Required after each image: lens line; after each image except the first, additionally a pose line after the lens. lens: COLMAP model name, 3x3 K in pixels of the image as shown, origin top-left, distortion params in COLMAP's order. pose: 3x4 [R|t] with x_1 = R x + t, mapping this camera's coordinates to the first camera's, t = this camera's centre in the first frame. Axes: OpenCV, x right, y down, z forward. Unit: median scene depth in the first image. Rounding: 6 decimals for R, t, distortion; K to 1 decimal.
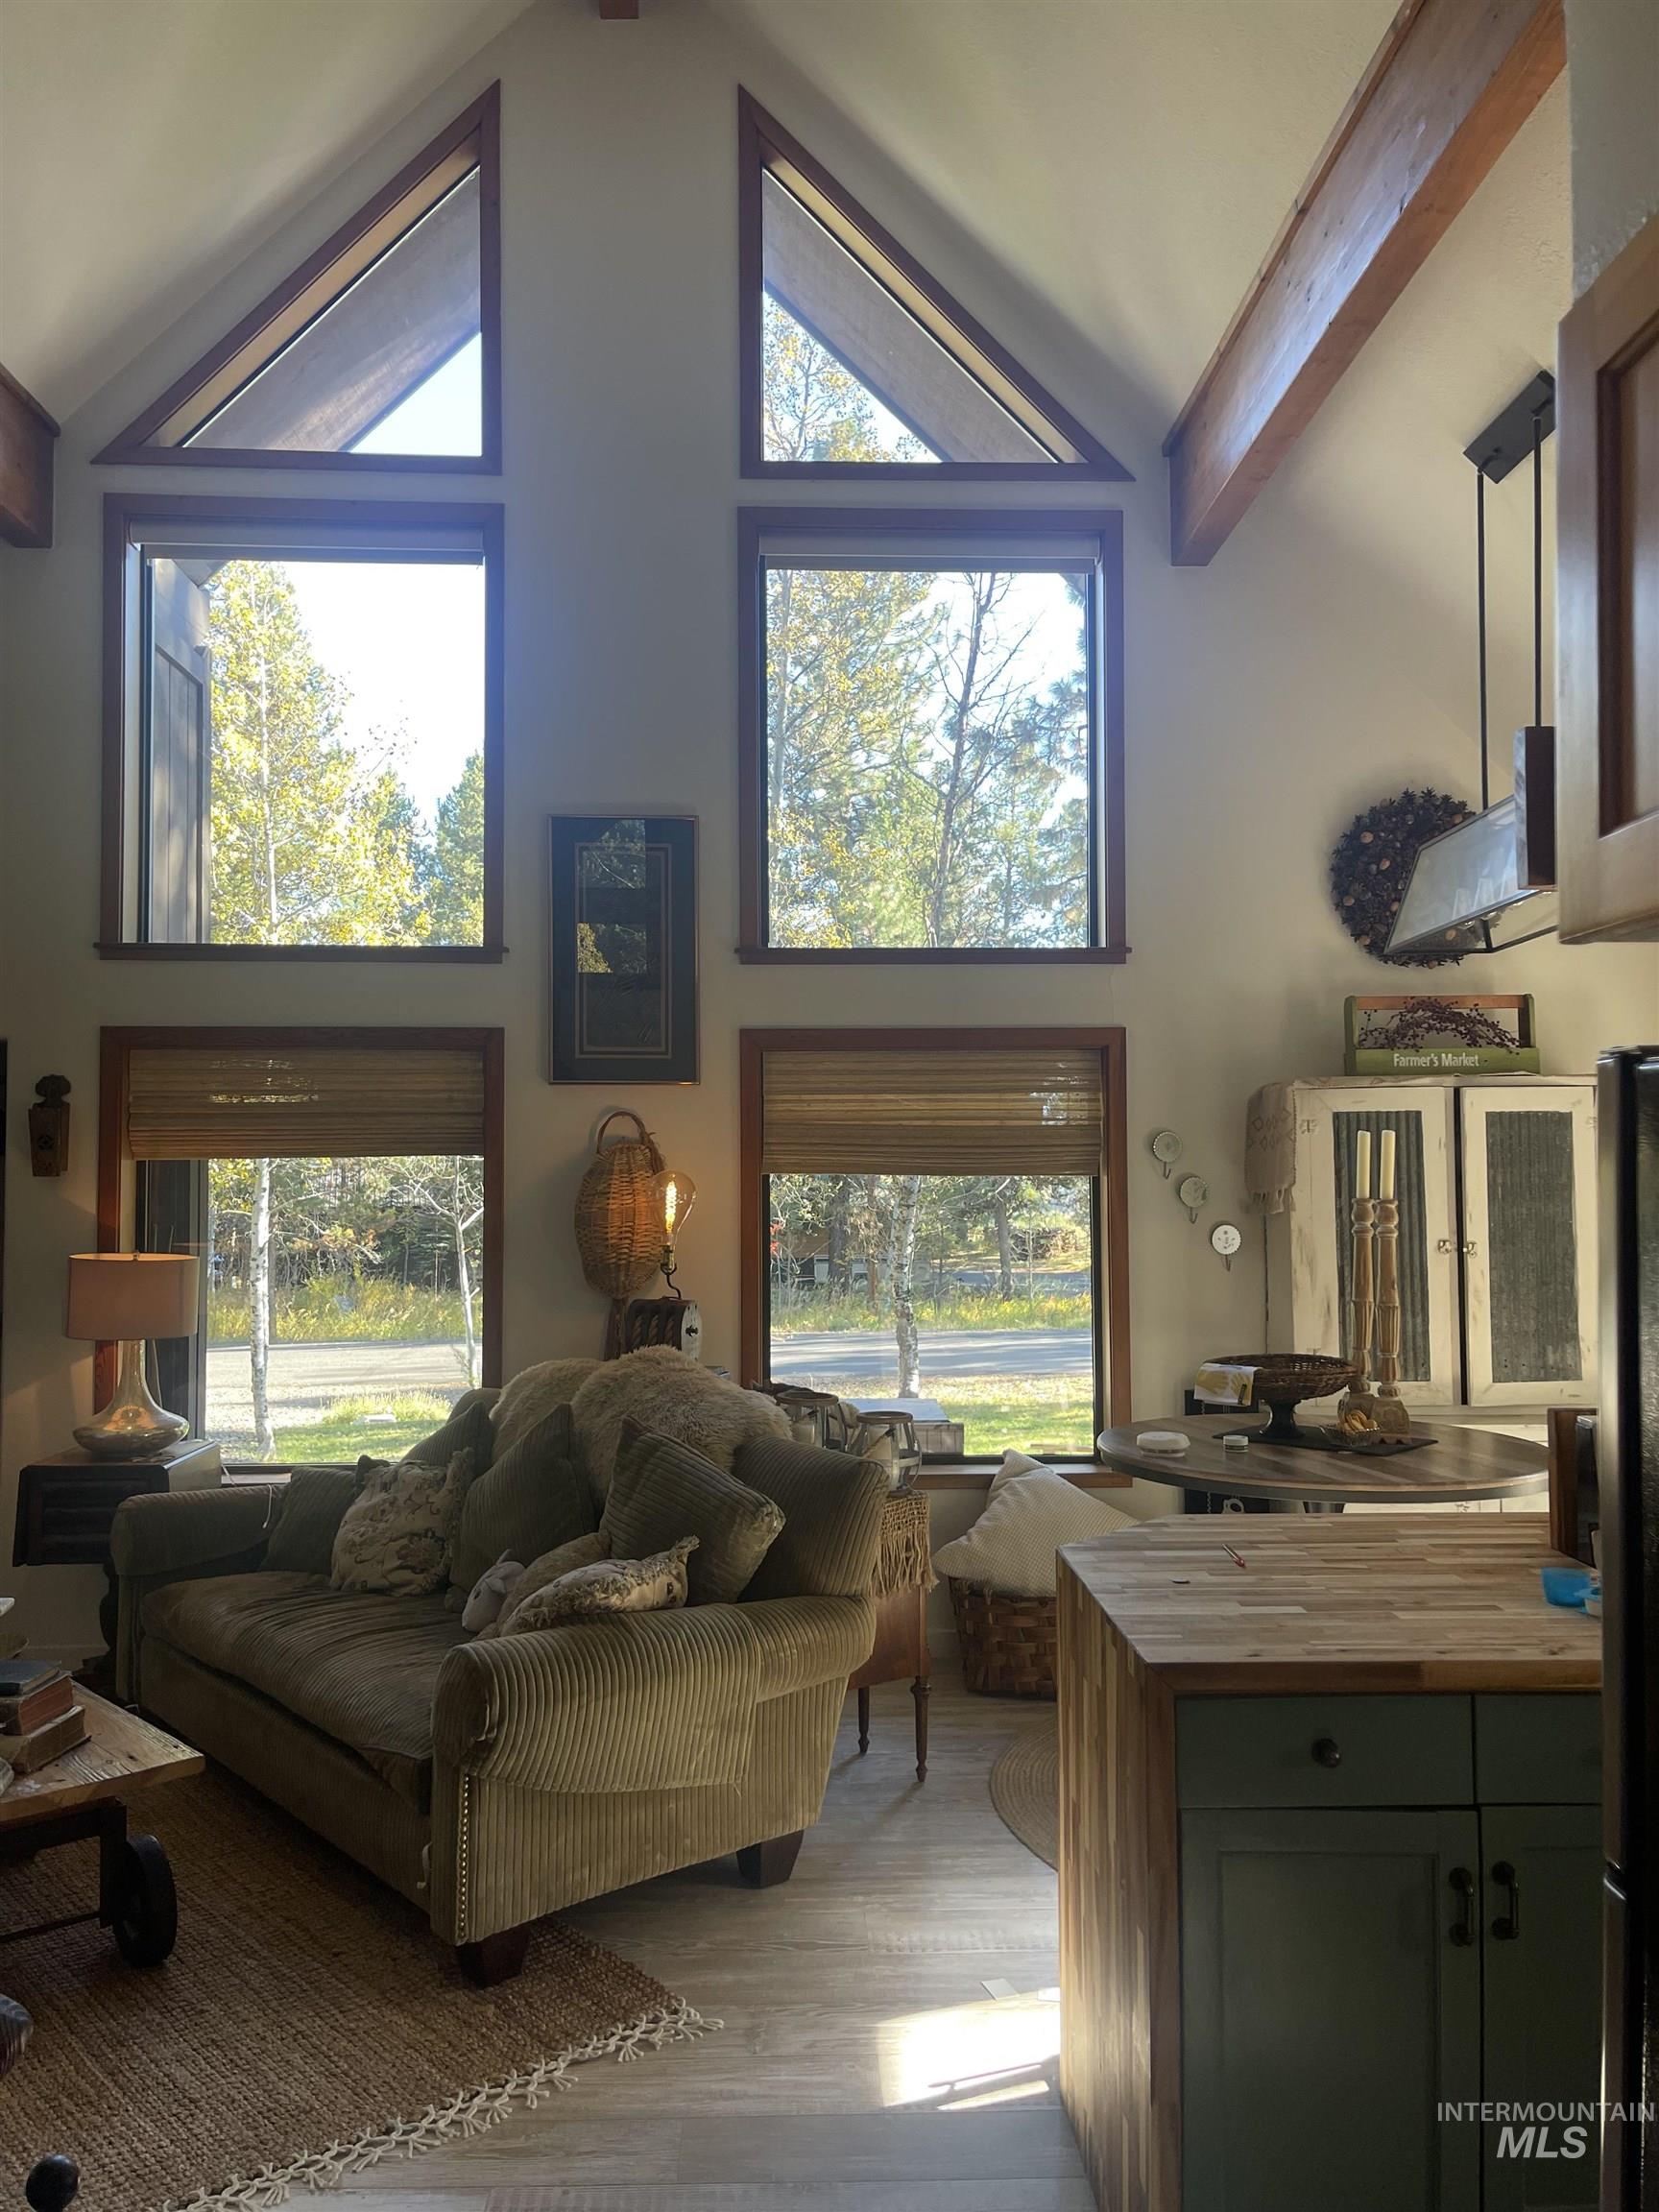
lens RADIAL K [[1666.9, 0, 842.8], [0, 1666.9, 1116.2], [0, 0, 1]] dist [0.053145, -0.055692]
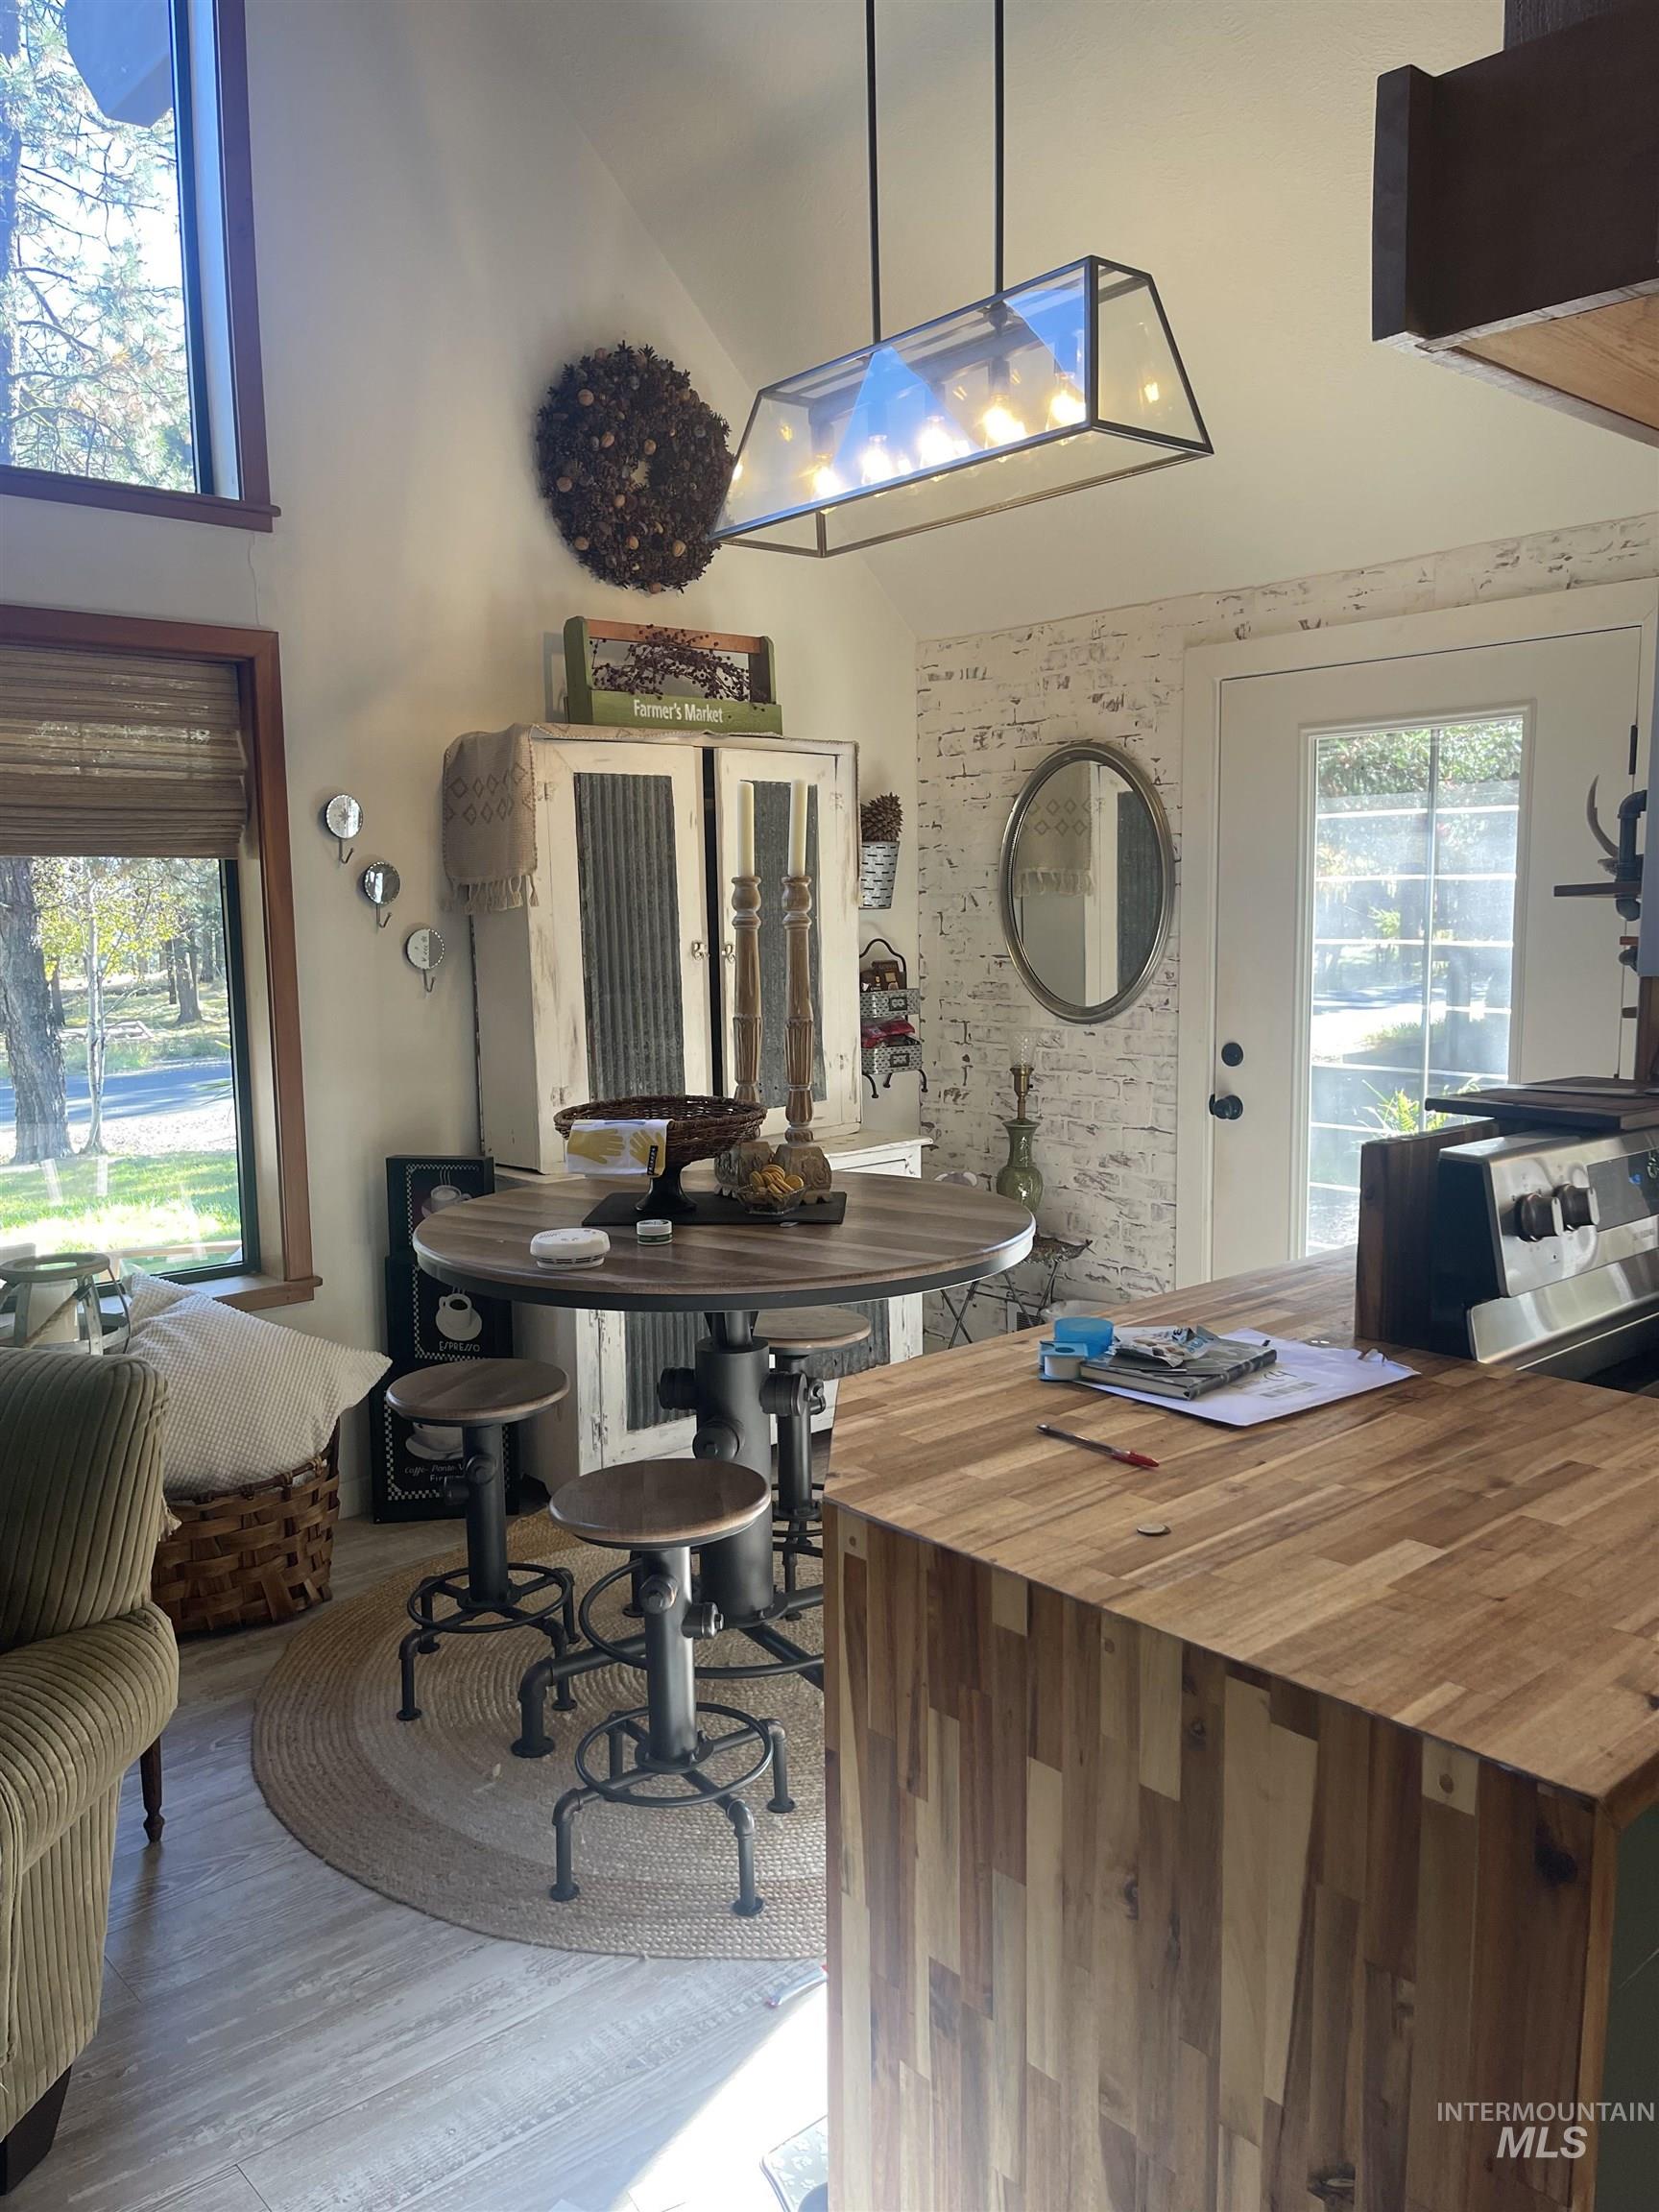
lens RADIAL K [[1666.9, 0, 824.1], [0, 1666.9, 1120.7], [0, 0, 1]] dist [0.053145, -0.055692]
pose [[0.774924, -0.087335, 0.625992, -0.099924], [-0.014677, 0.987654, 0.155961, 0.032392], [-0.631884, -0.130046, 0.764075, 0.330814]]
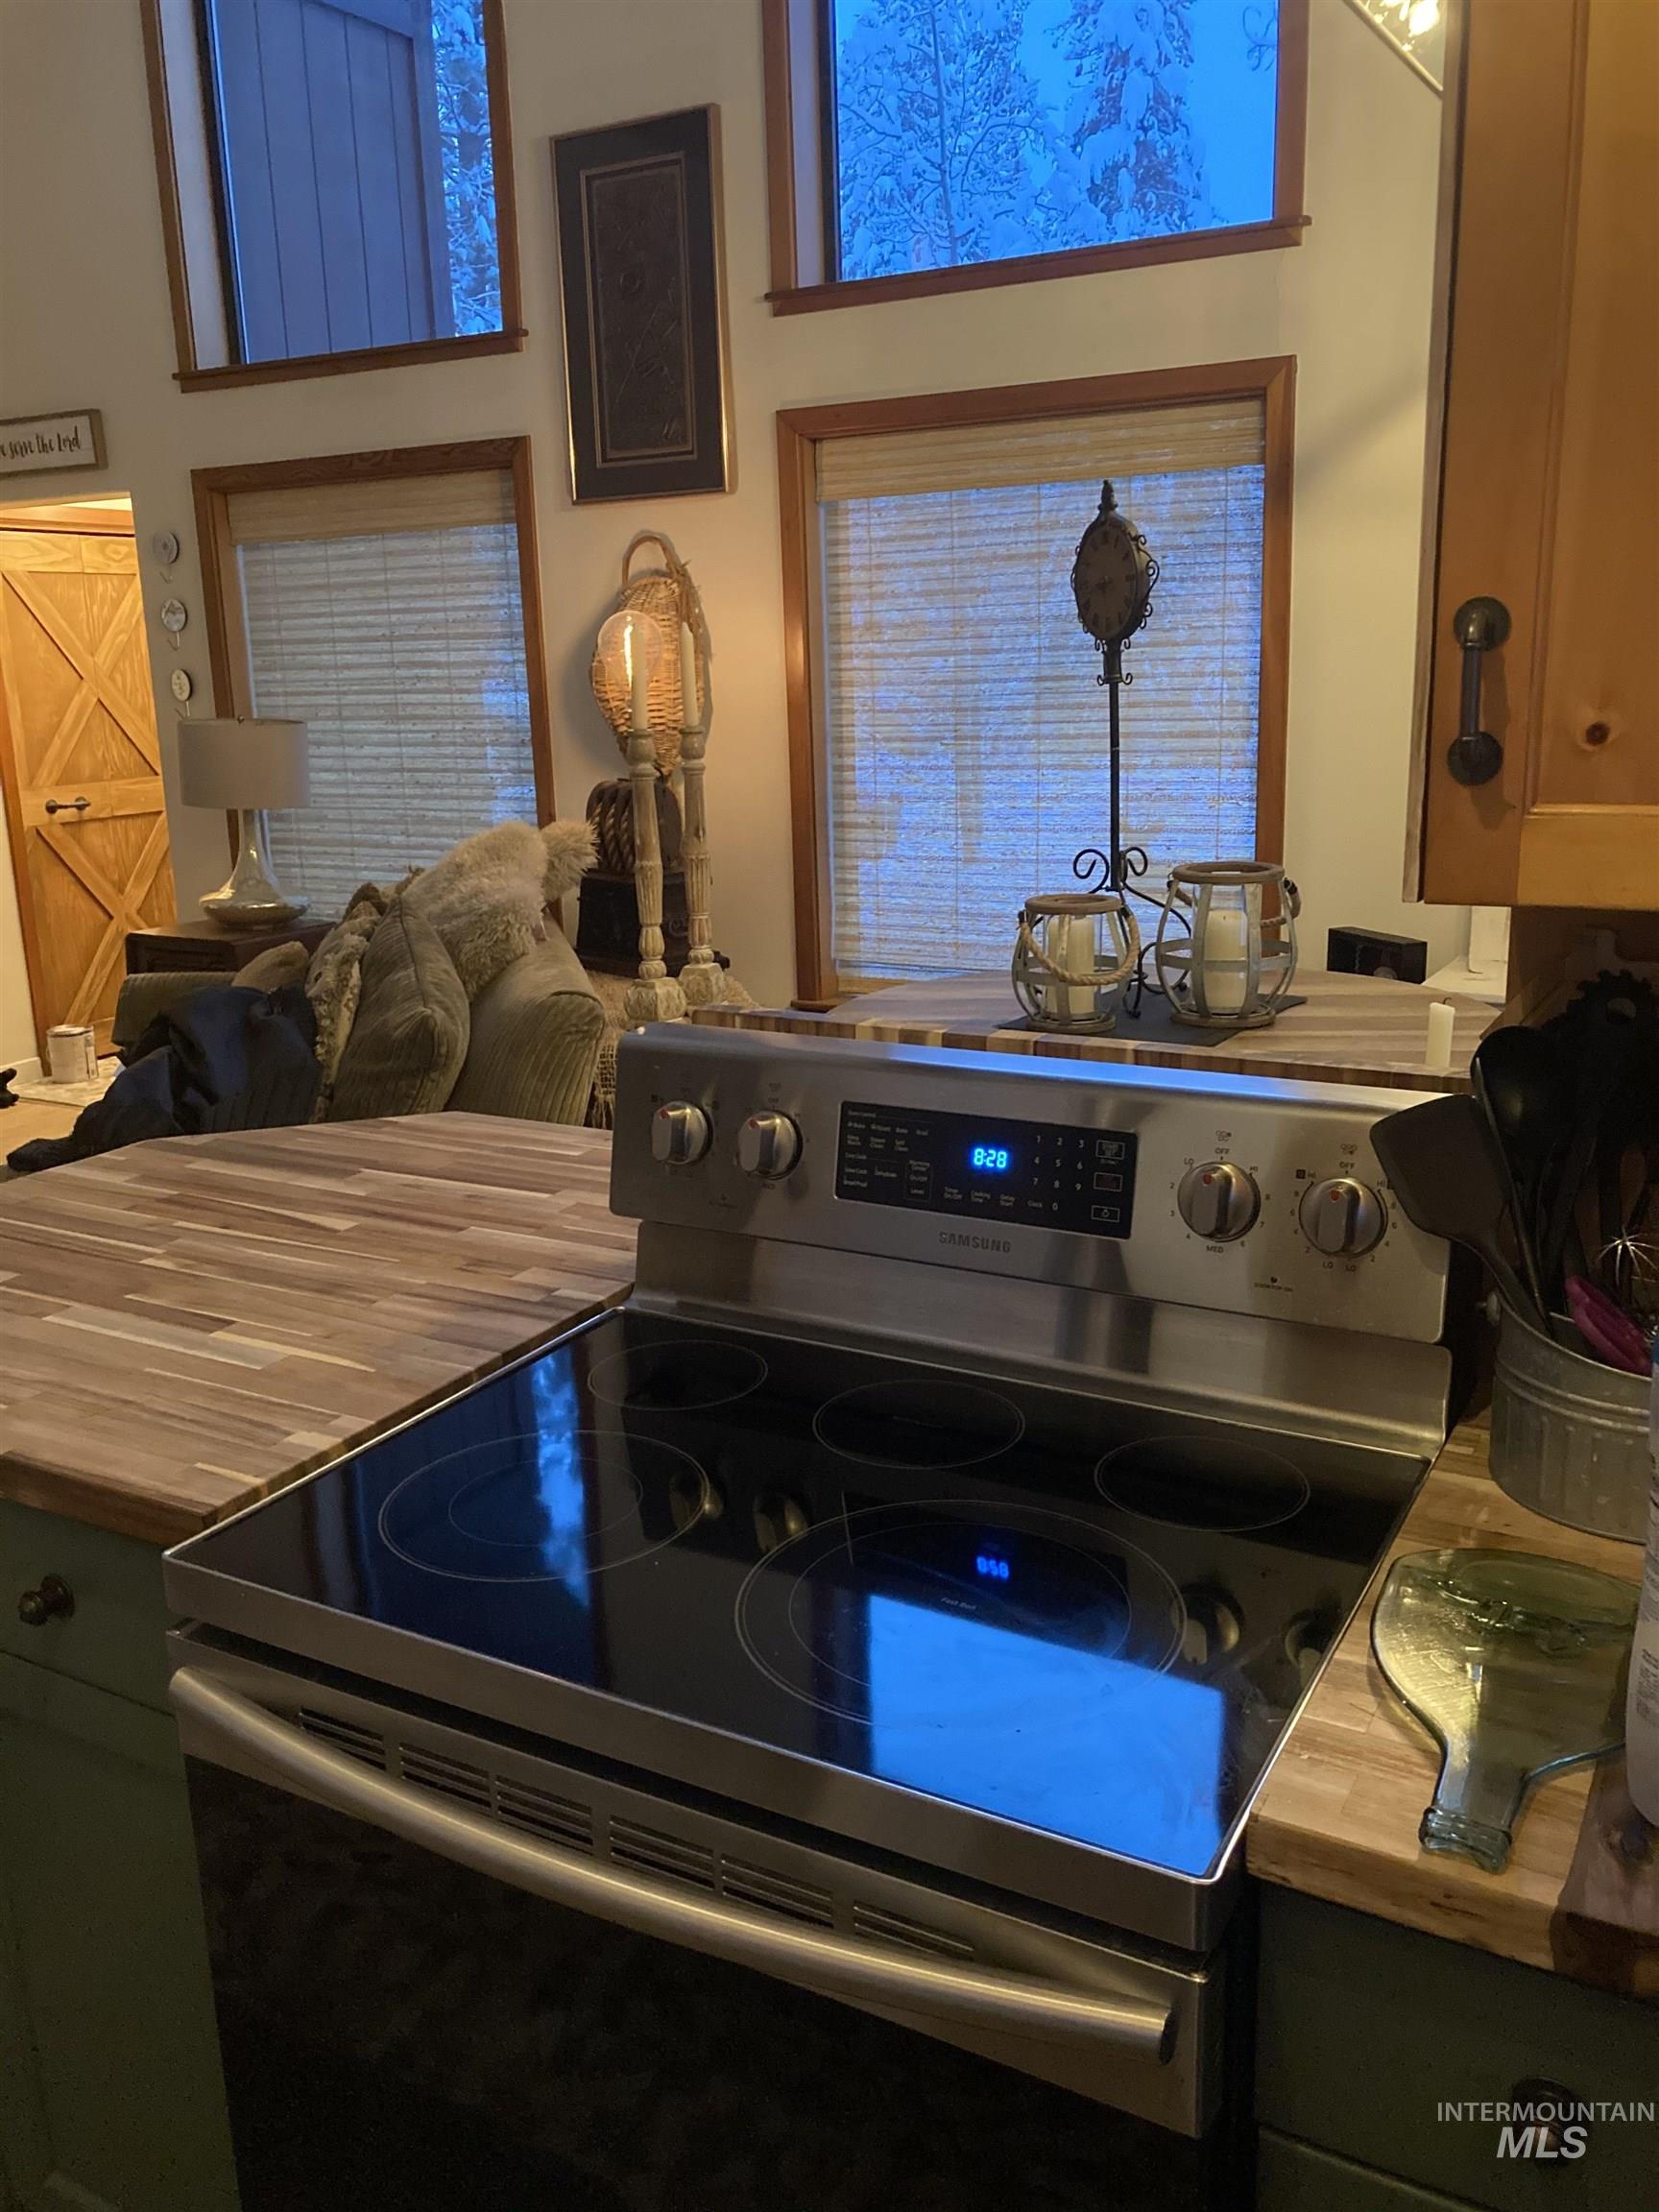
lens RADIAL K [[1808.9, 0, 835.5], [0, 1808.9, 1088.0], [0, 0, 1]] dist [0.005894, -0.001380]
pose [[0.850315, 0.105601, -0.515570, 0.411961], [0.042439, 0.962711, 0.267181, 0.023768], [0.524560, -0.249068, 0.814127, 0.285898]]
